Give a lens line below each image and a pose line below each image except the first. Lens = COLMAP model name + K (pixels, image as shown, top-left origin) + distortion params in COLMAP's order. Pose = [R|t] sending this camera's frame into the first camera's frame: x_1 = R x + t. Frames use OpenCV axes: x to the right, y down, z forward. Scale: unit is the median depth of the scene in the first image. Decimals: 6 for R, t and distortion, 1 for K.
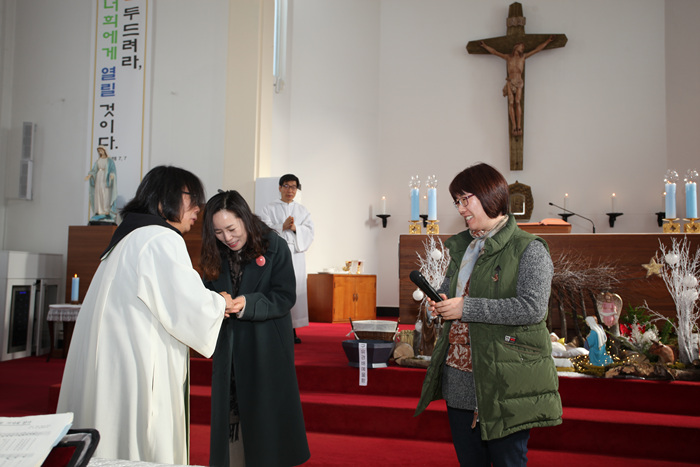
lens RADIAL K [[608.4, 0, 350.0], [0, 608.4, 233.5], [0, 0, 1]] dist [-0.004030, 0.066900]
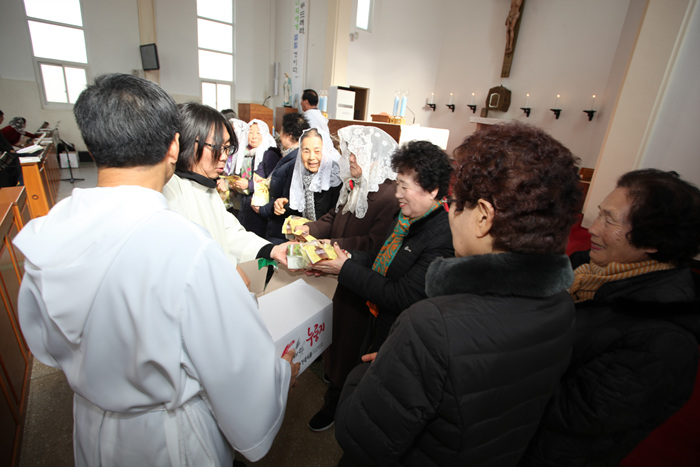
lens RADIAL K [[340.5, 0, 349.0], [0, 340.5, 232.2], [0, 0, 1]] dist [-0.078008, 0.033216]
pose [[0.776981, 0.246085, -0.579433, 0.662919], [-0.022781, 0.930819, 0.364771, -0.041273], [0.629111, -0.270220, 0.728835, 0.020142]]
